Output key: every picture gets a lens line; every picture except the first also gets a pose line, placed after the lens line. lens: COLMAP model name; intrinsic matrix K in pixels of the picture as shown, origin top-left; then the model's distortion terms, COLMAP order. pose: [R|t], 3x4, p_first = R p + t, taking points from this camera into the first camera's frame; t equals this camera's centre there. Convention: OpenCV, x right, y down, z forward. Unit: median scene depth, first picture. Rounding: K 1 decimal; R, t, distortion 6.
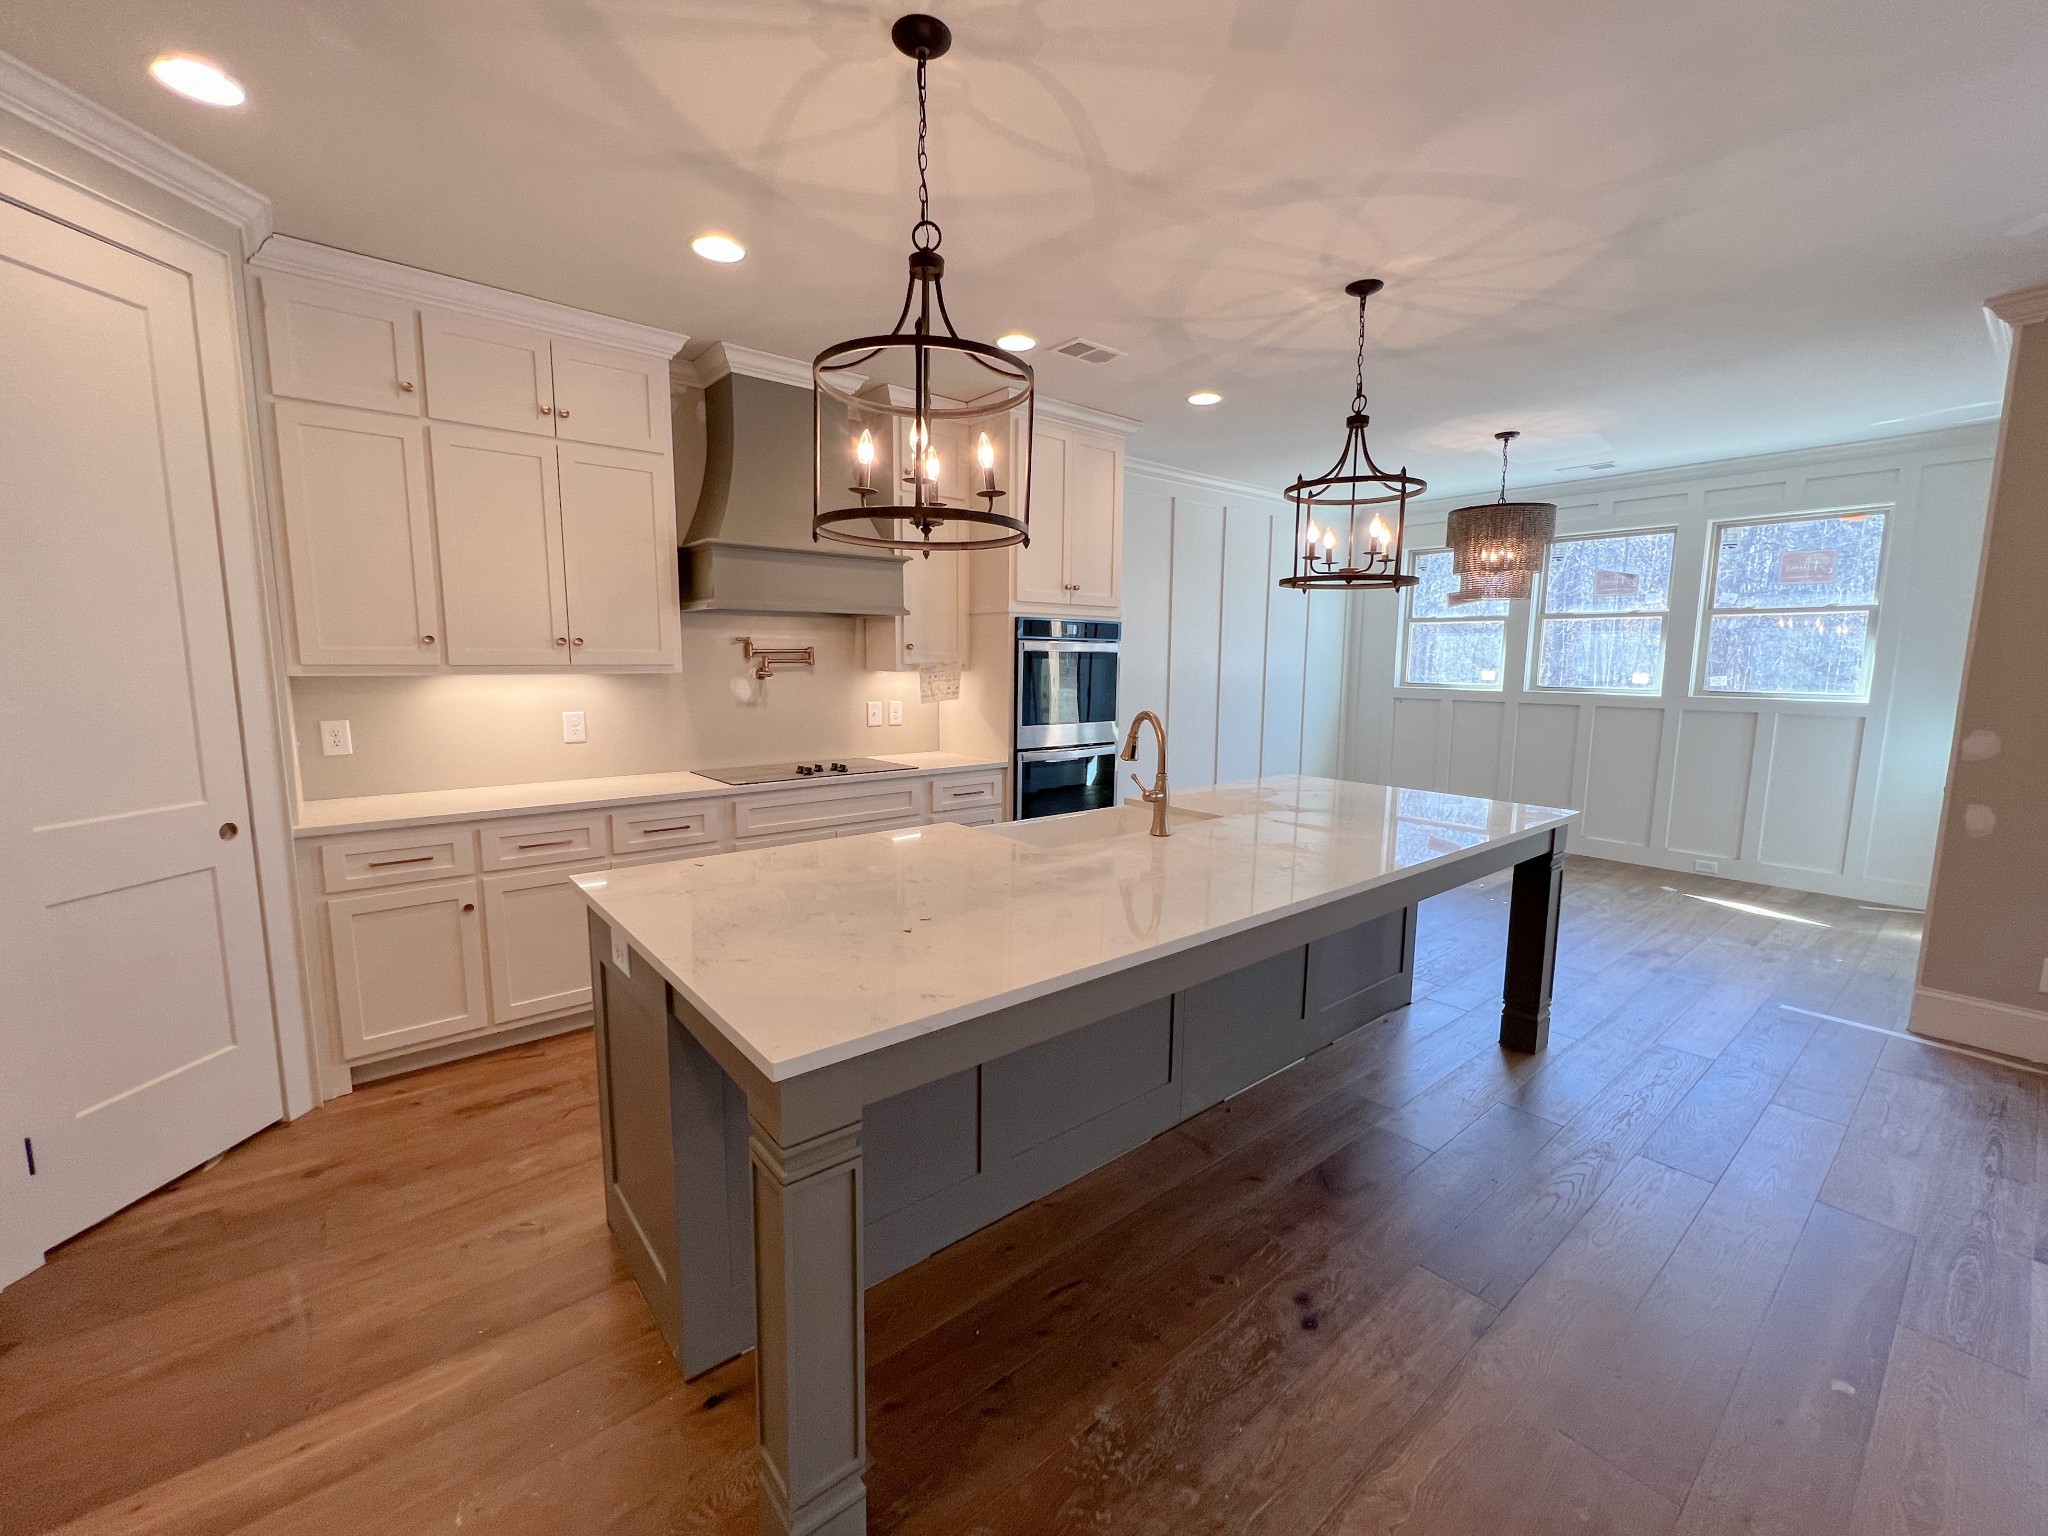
lens RADIAL K [[834.7, 0, 1025.2], [0, 834.7, 767.5], [0, 0, 1]] dist [-0.003937, 0.000542]
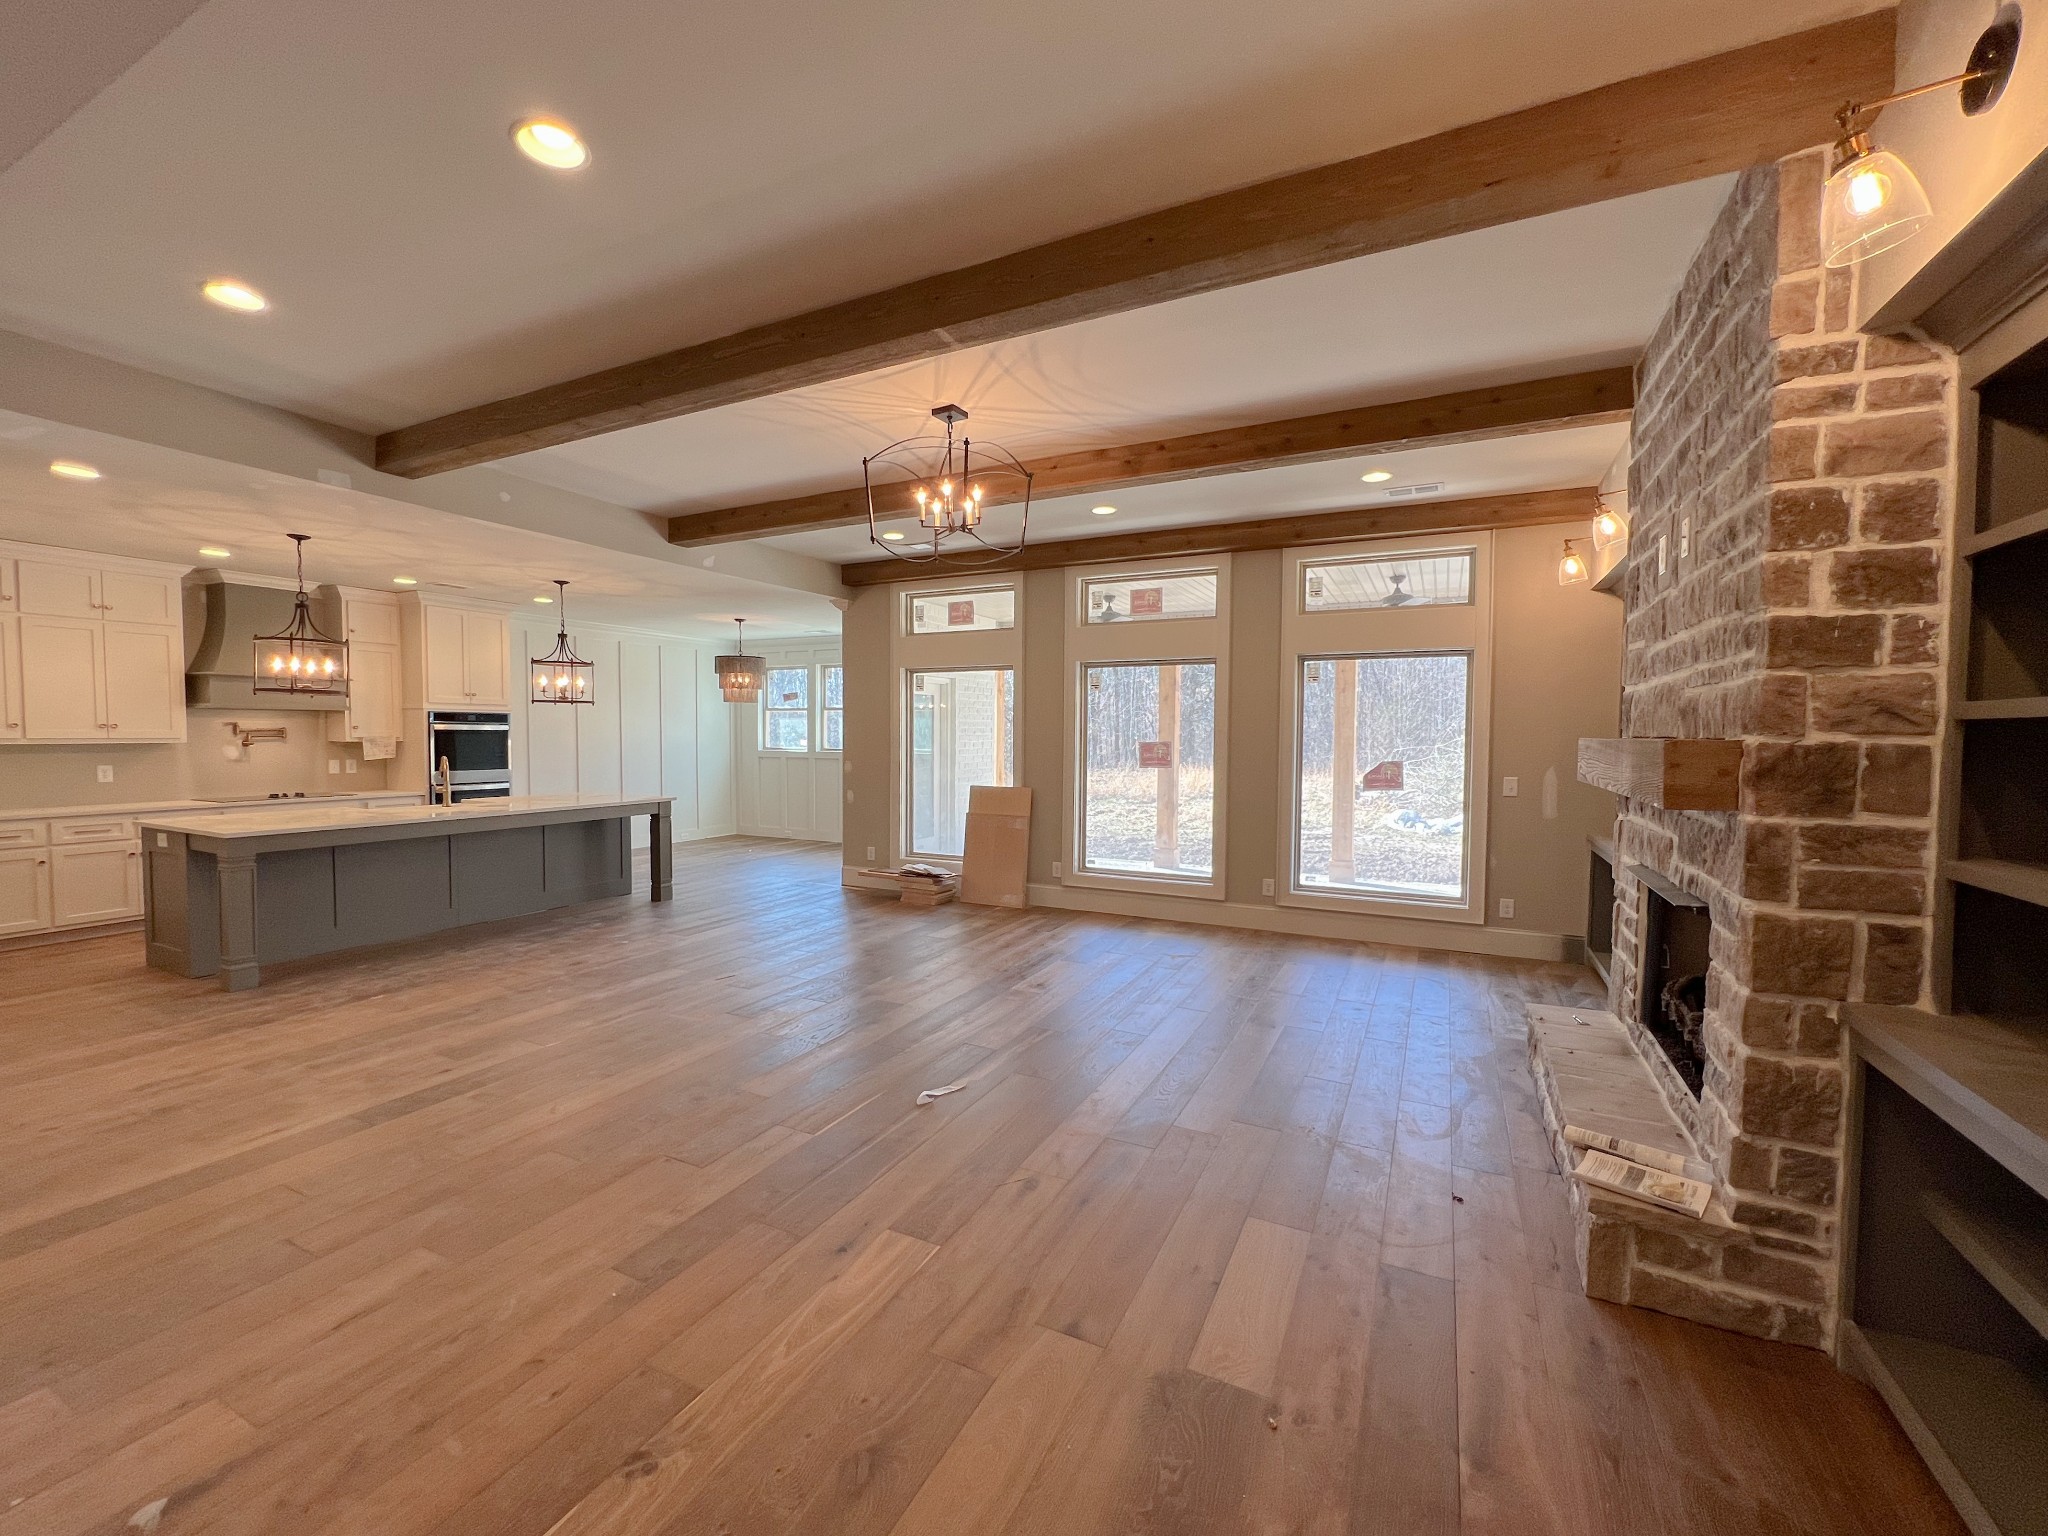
lens RADIAL K [[834.7, 0, 1025.2], [0, 834.7, 767.5], [0, 0, 1]] dist [-0.003937, 0.000542]
pose [[0.913752, -0.017854, 0.405879, 0.474256], [0.051981, 0.995961, -0.073212, 0.152896], [-0.402932, 0.087996, 0.910990, -1.258177]]
